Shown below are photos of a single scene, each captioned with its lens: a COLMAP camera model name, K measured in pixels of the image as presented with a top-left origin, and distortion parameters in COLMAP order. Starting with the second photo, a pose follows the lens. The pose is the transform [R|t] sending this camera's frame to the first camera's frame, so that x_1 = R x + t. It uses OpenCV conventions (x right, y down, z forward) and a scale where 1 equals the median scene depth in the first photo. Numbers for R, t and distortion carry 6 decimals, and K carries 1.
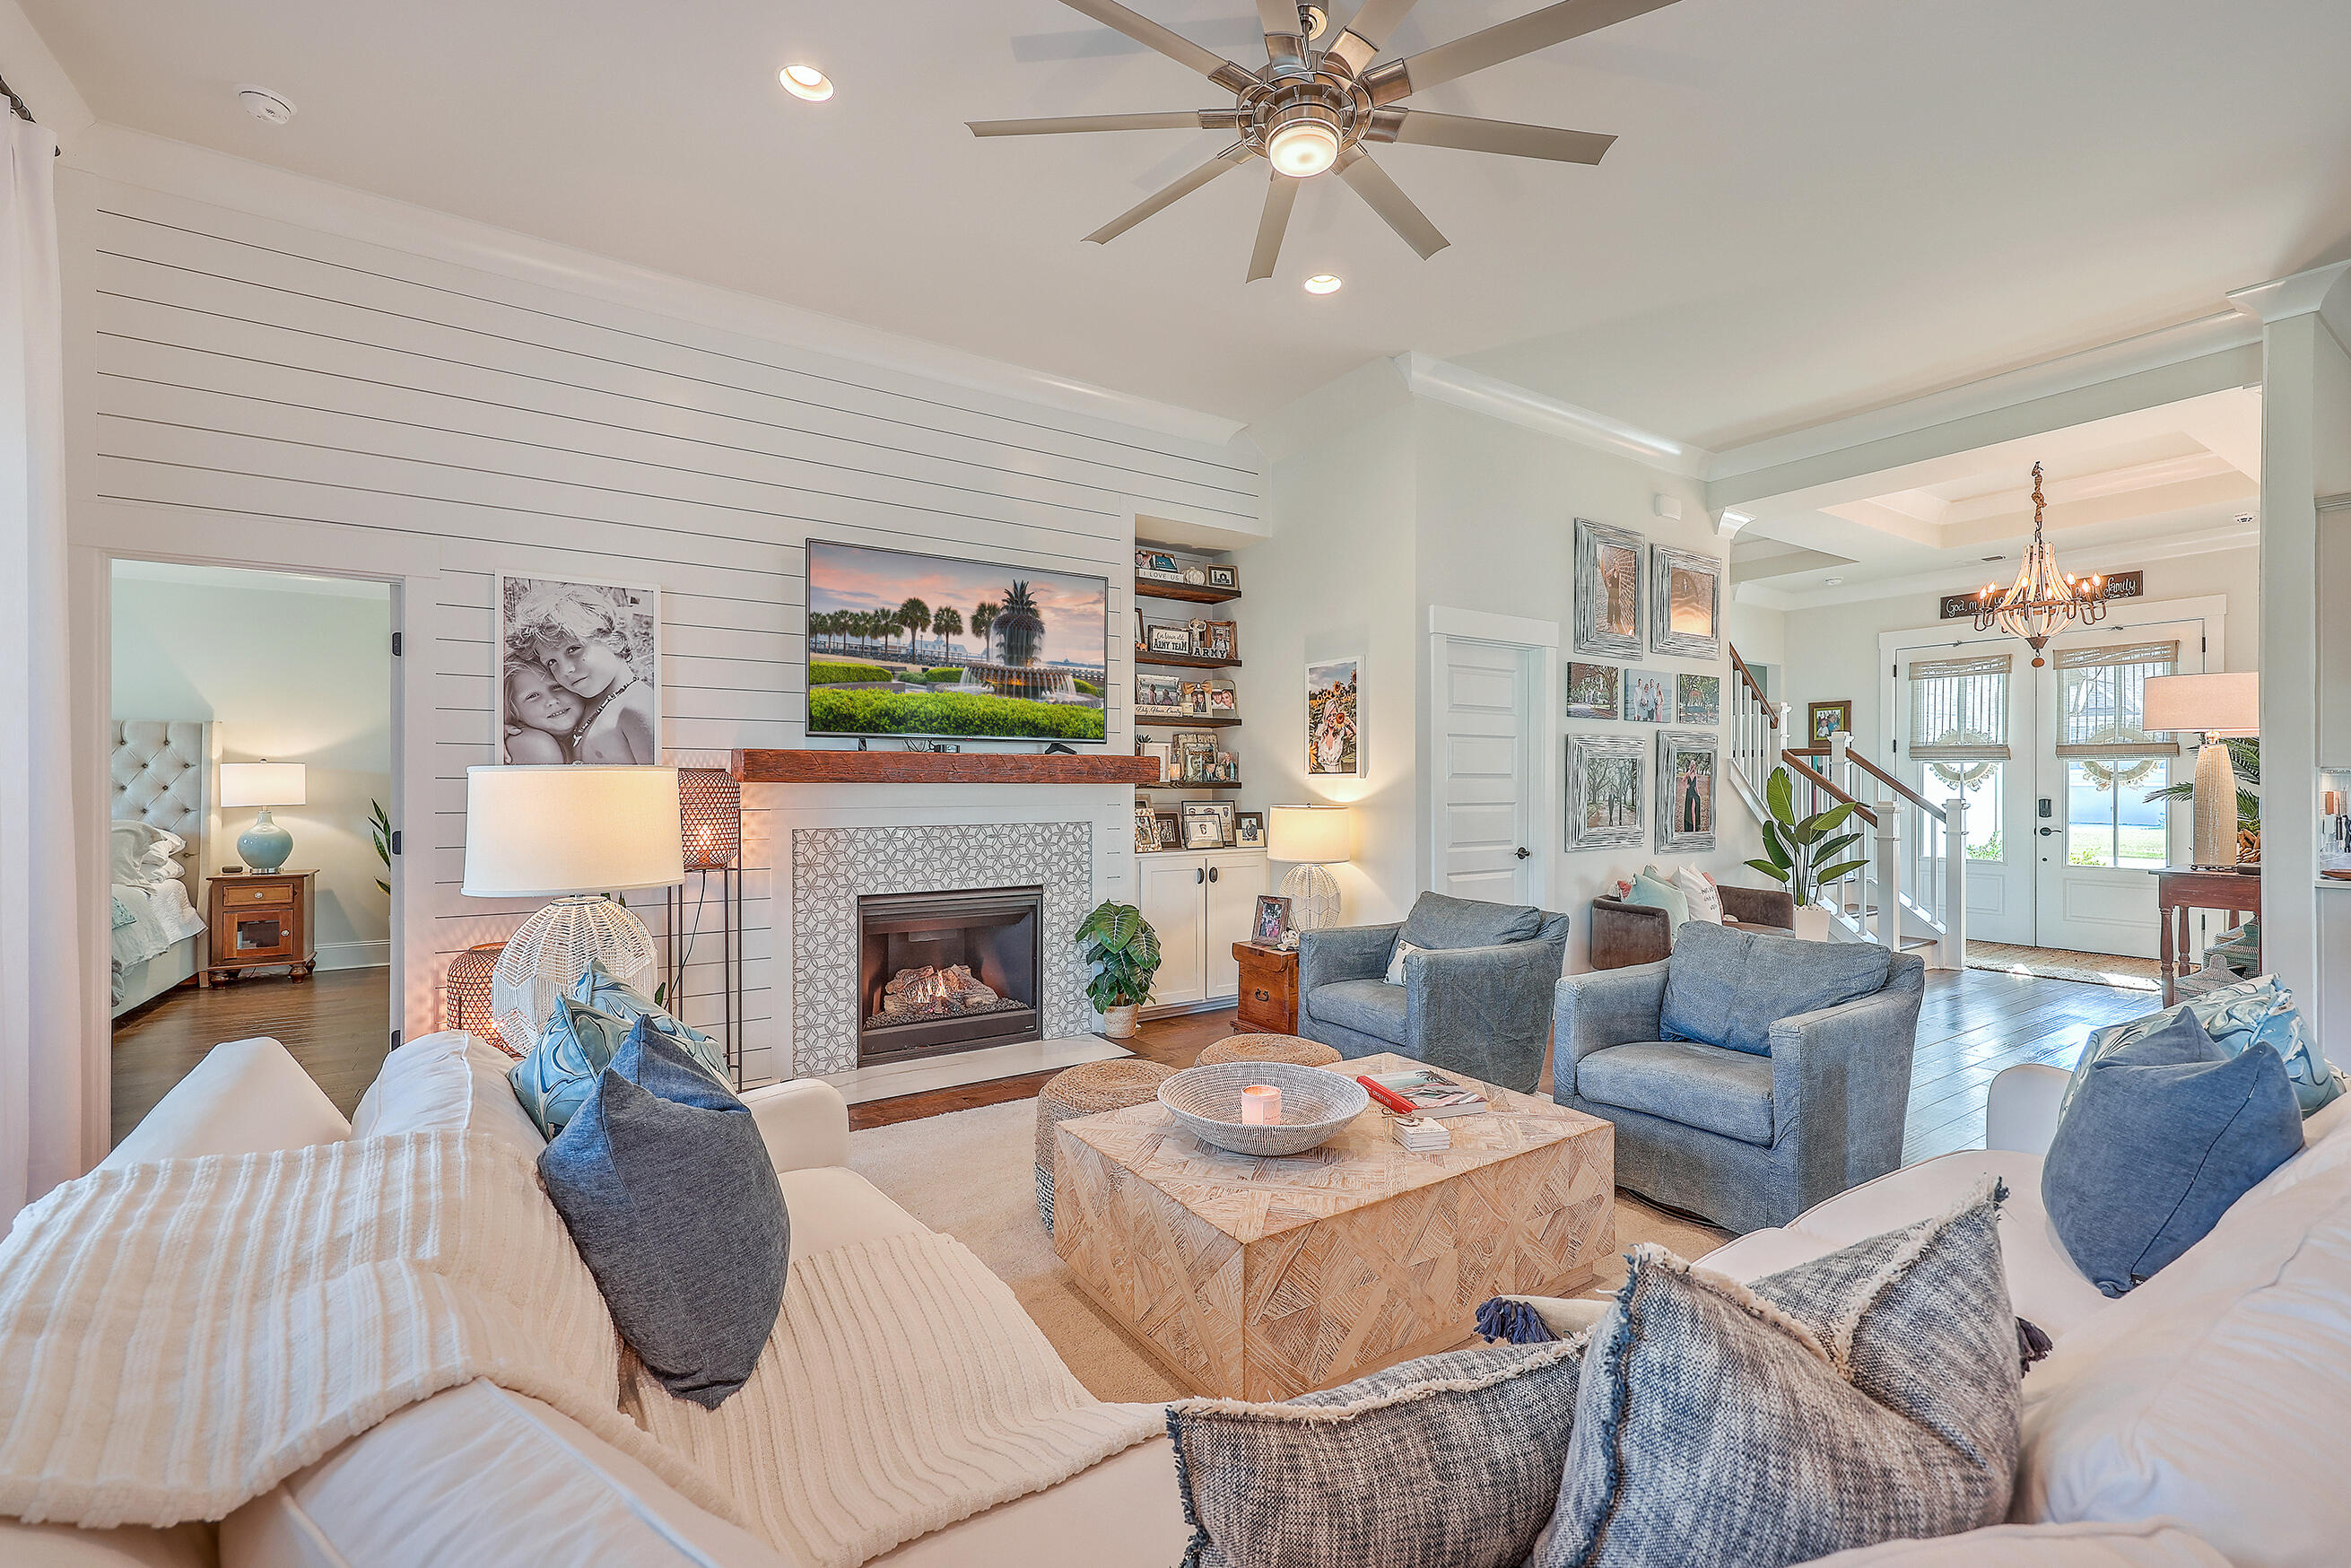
lens RADIAL K [[967.2, 0, 1185.2], [0, 967.2, 783.8], [0, 0, 1]] dist [0.004650, -0.000393]
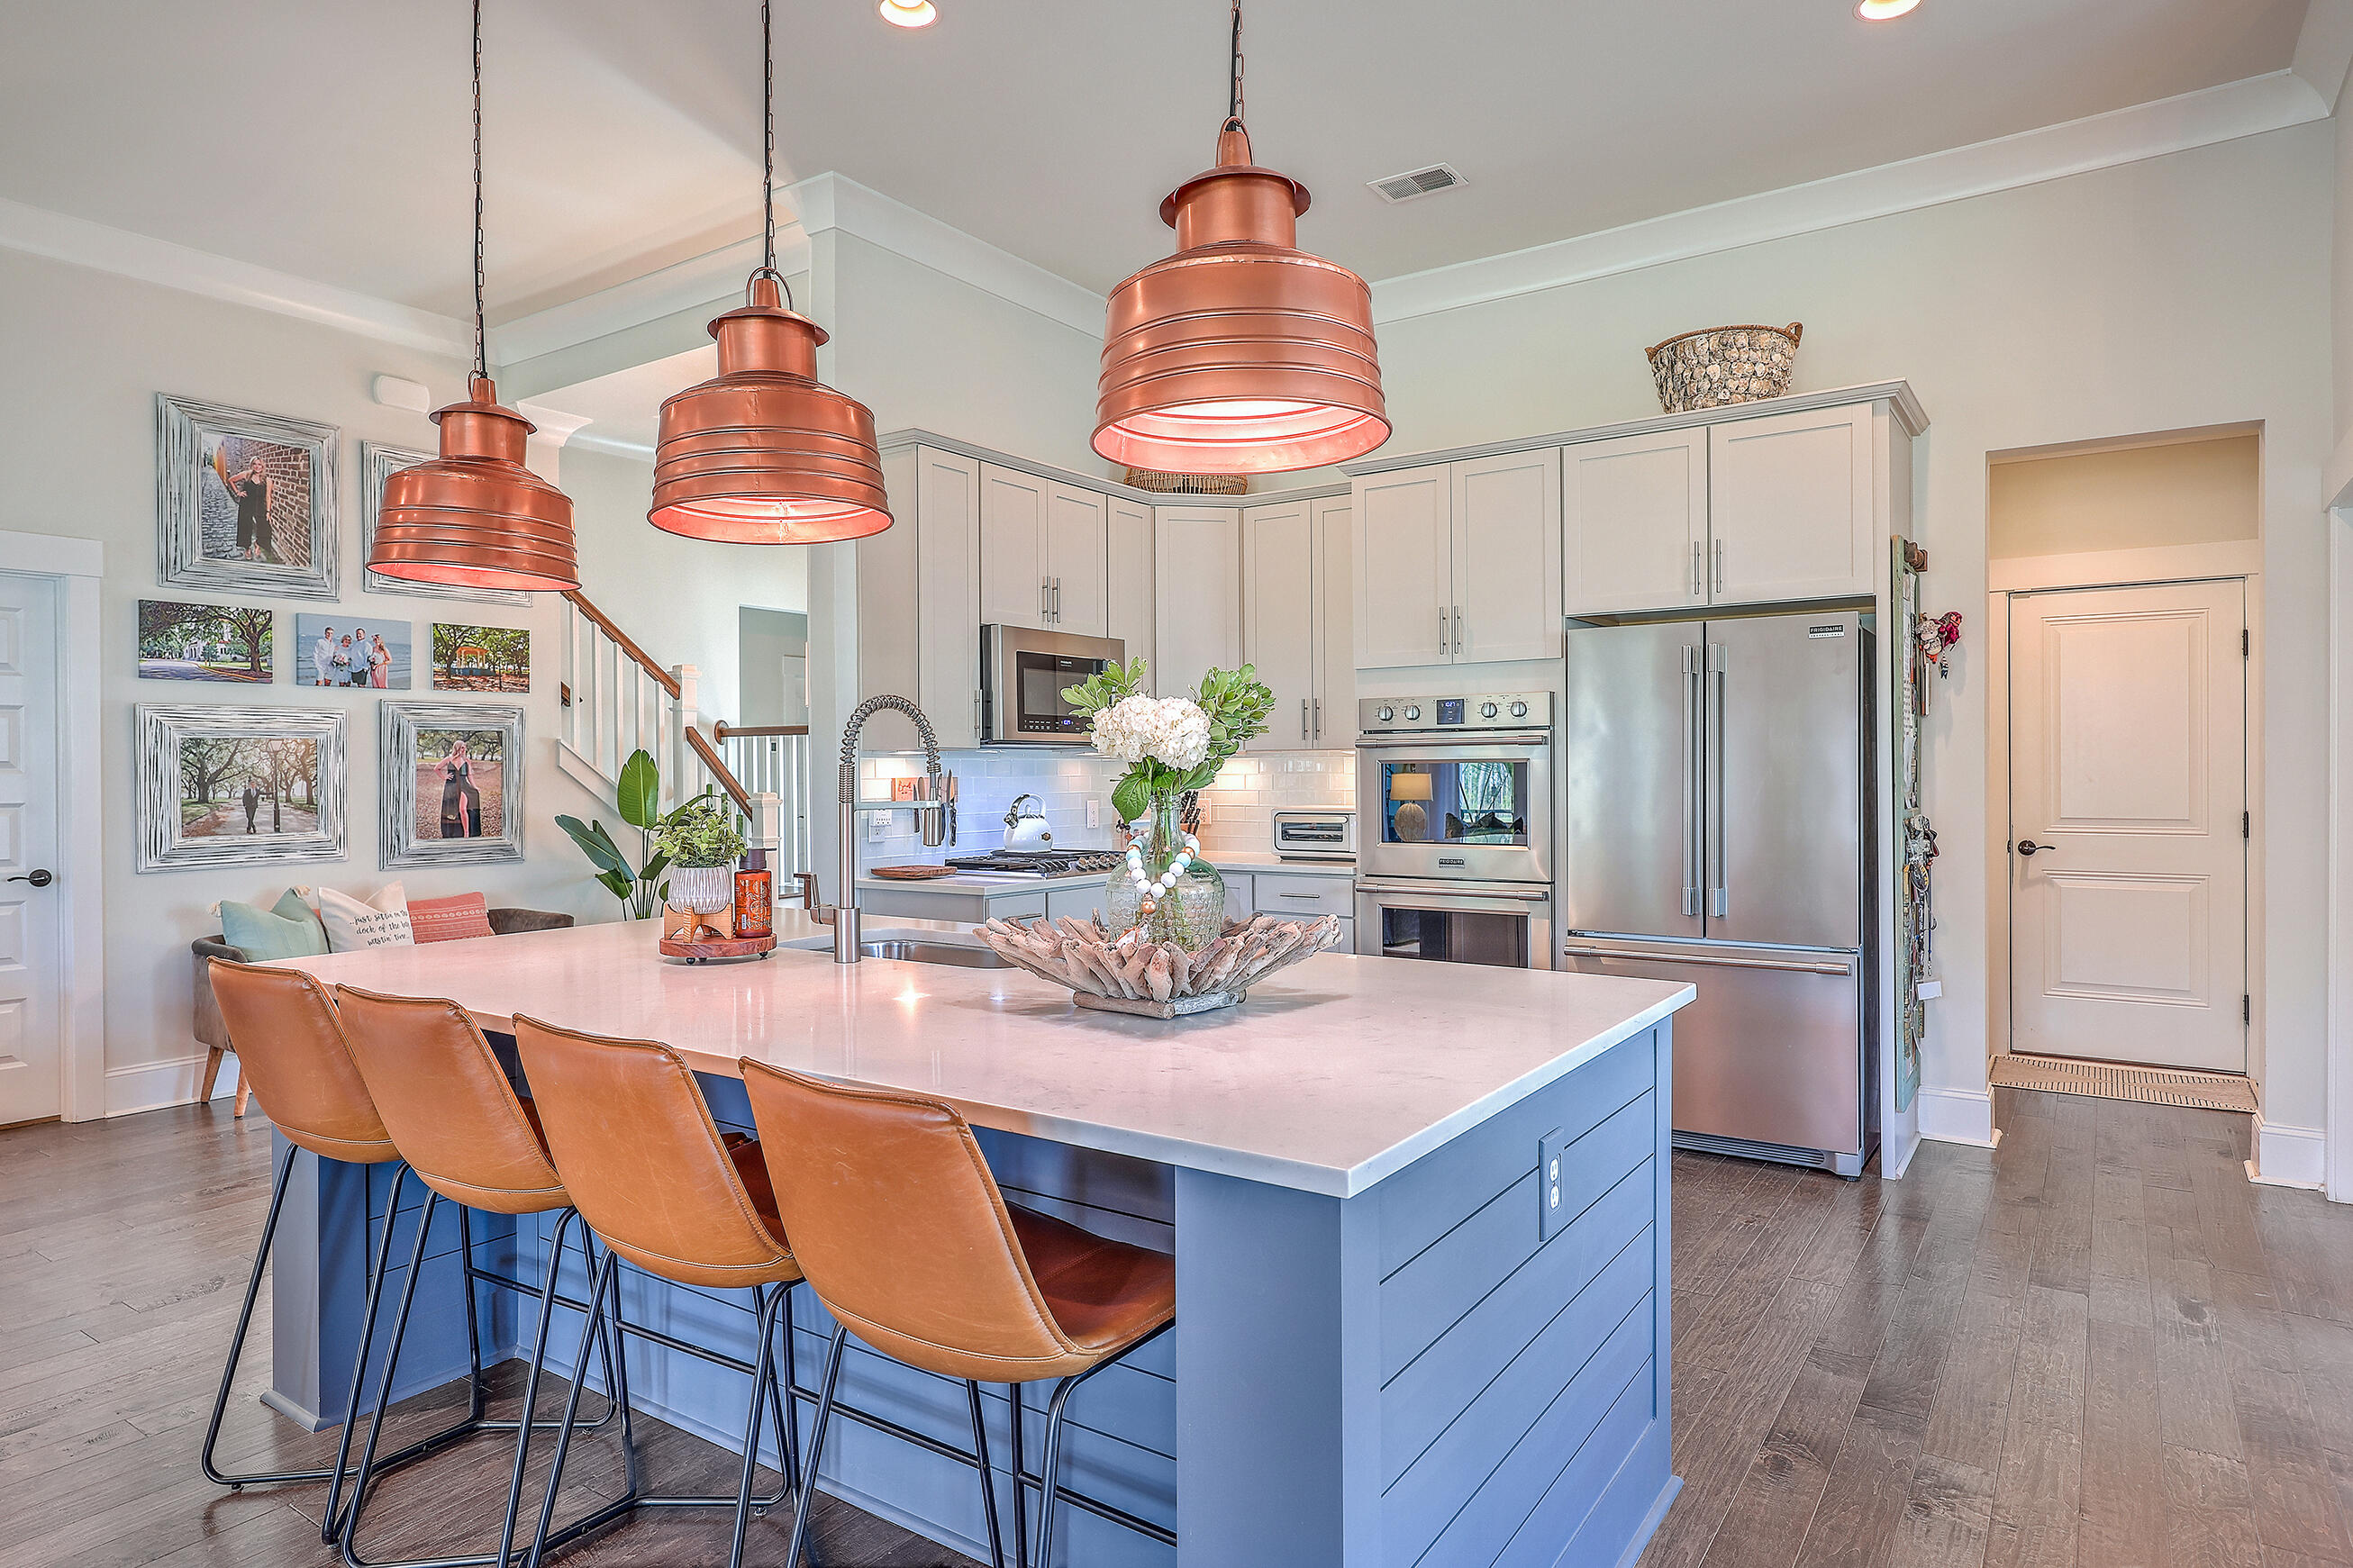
lens RADIAL K [[1299.7, 0, 1162.5], [0, 1299.7, 769.3], [0, 0, 1]] dist [-0.009766, -0.001964]
pose [[0.926654, -0.007035, 0.375849, 0.819384], [0.006933, 0.999975, 0.001622, -0.000625], [-0.375851, 0.001103, 0.926680, -0.145942]]
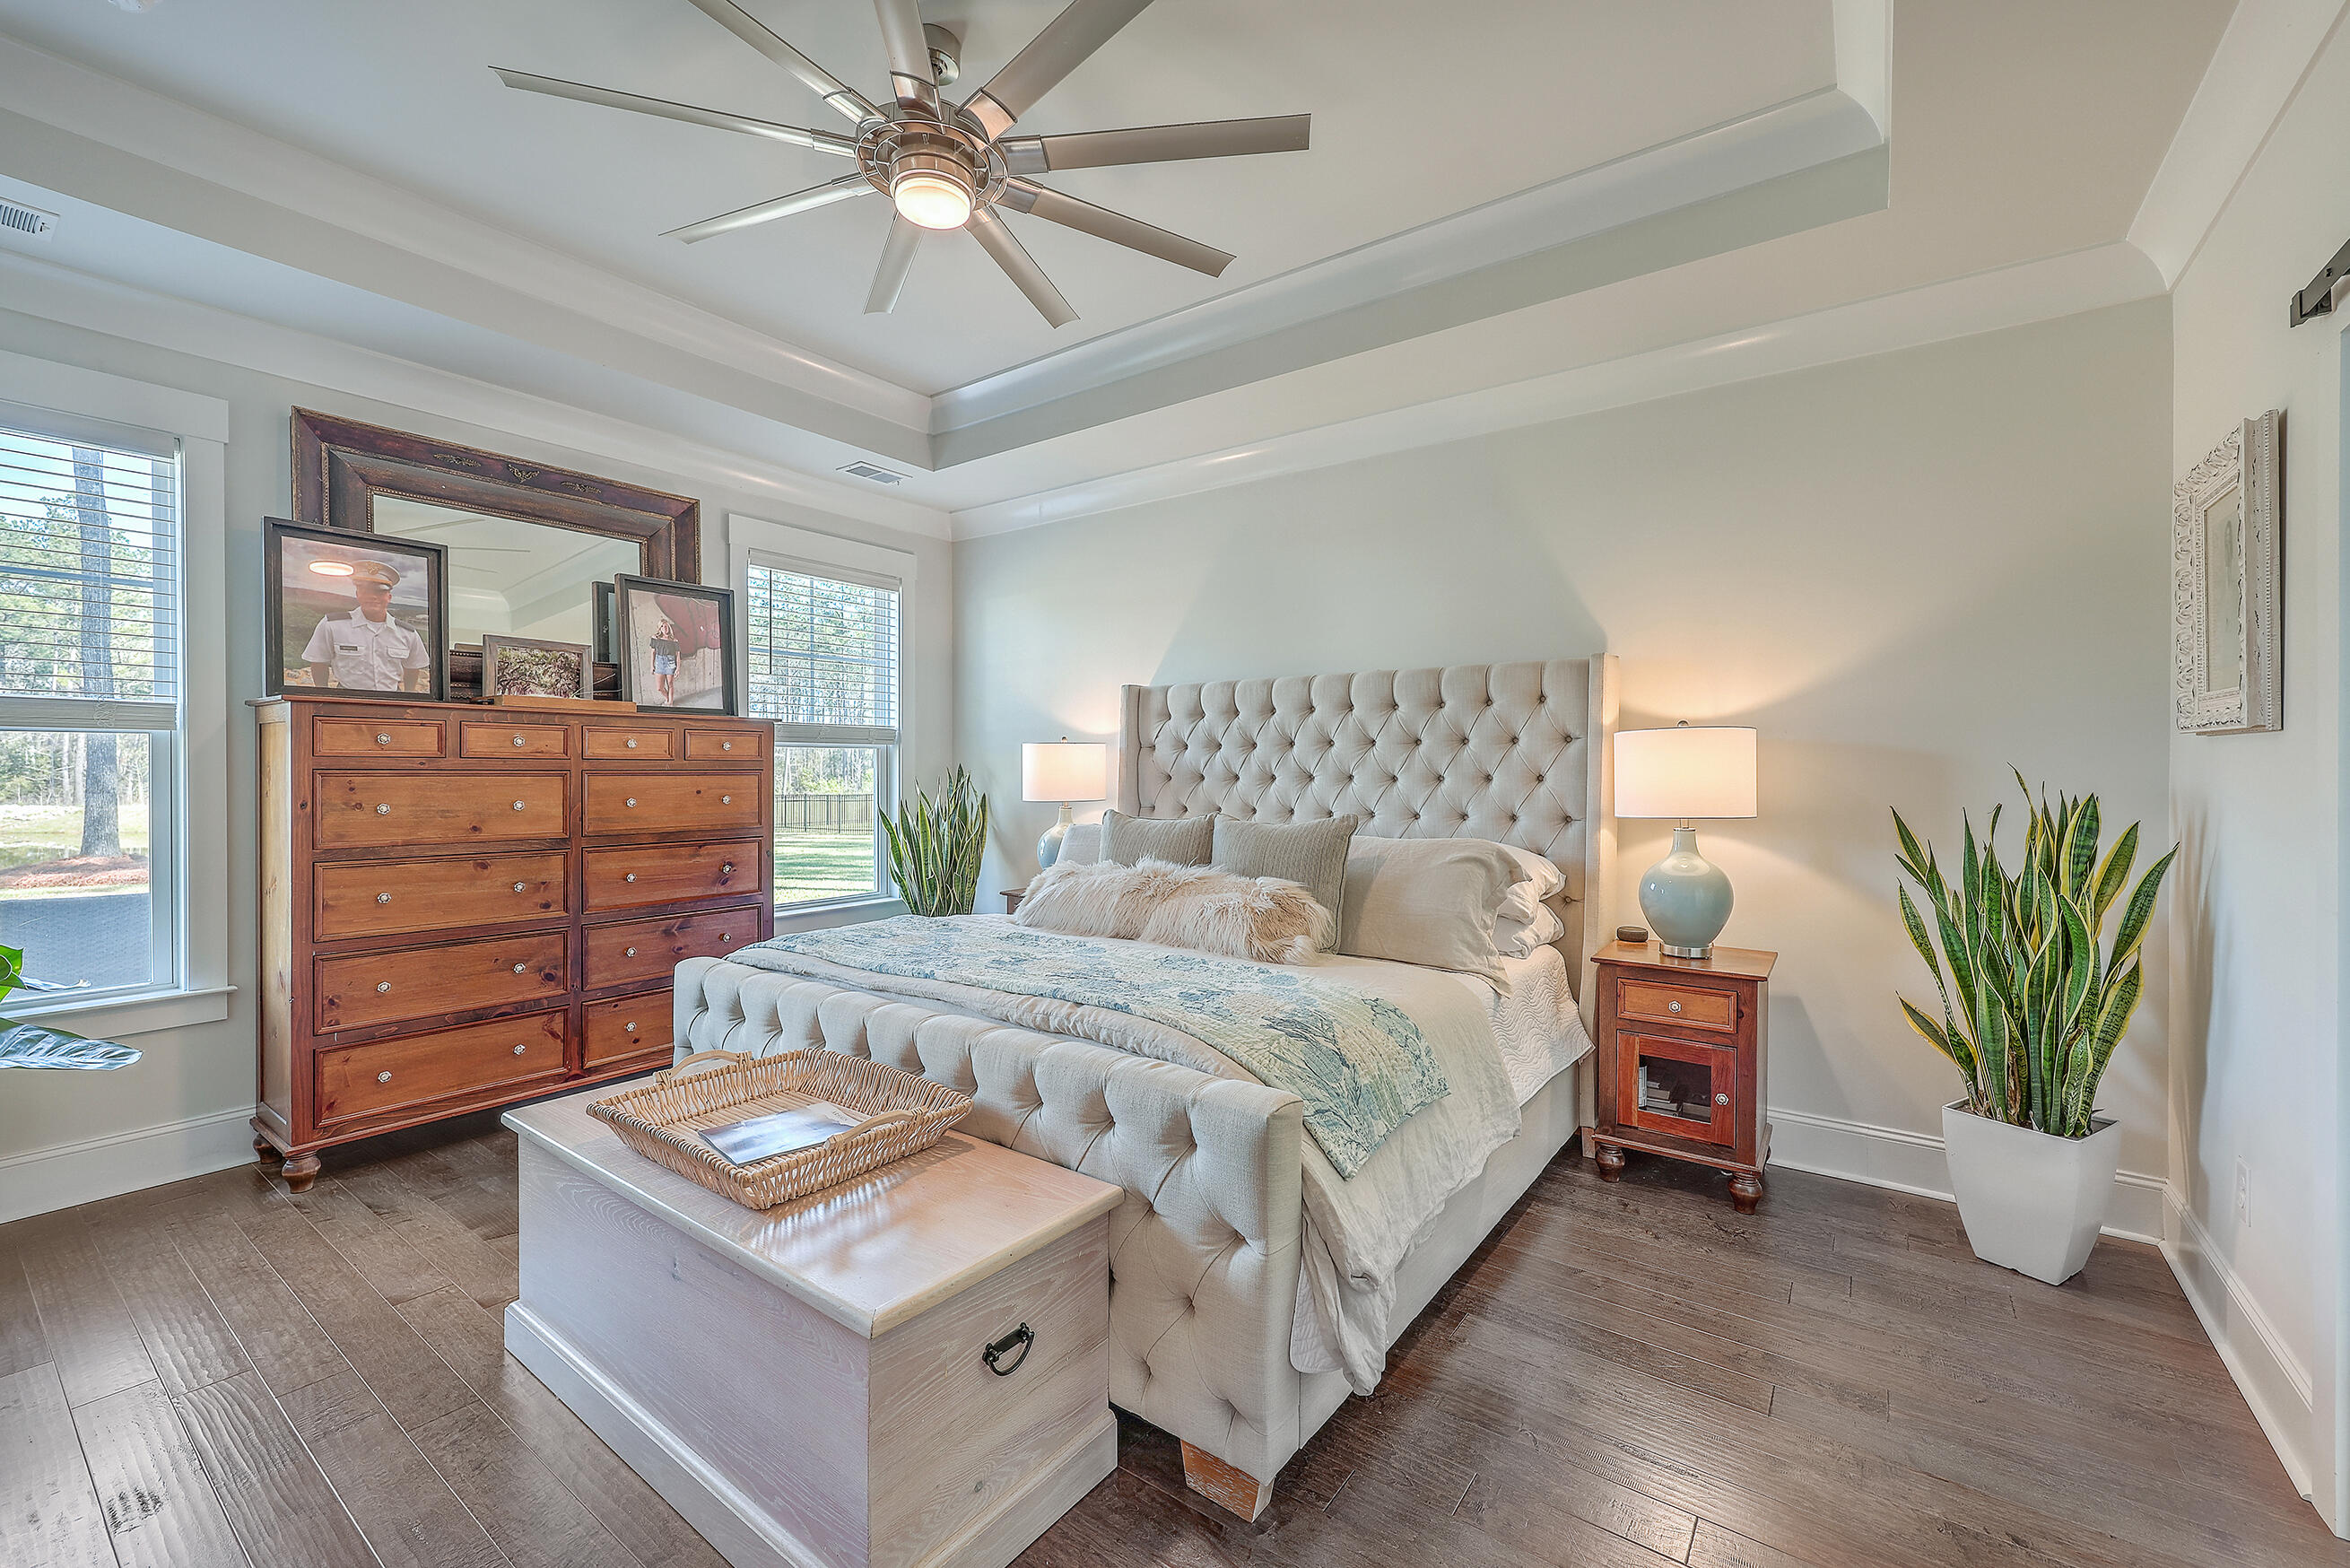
lens RADIAL K [[966.8, 0, 1173.6], [0, 966.8, 778.7], [0, 0, 1]] dist [0.004650, -0.000393]
pose [[0.338938, 0.004277, -0.940799, -0.746769], [0.000035, 0.999990, 0.004559, 0.002359], [0.940809, -0.001579, 0.338934, 0.767812]]
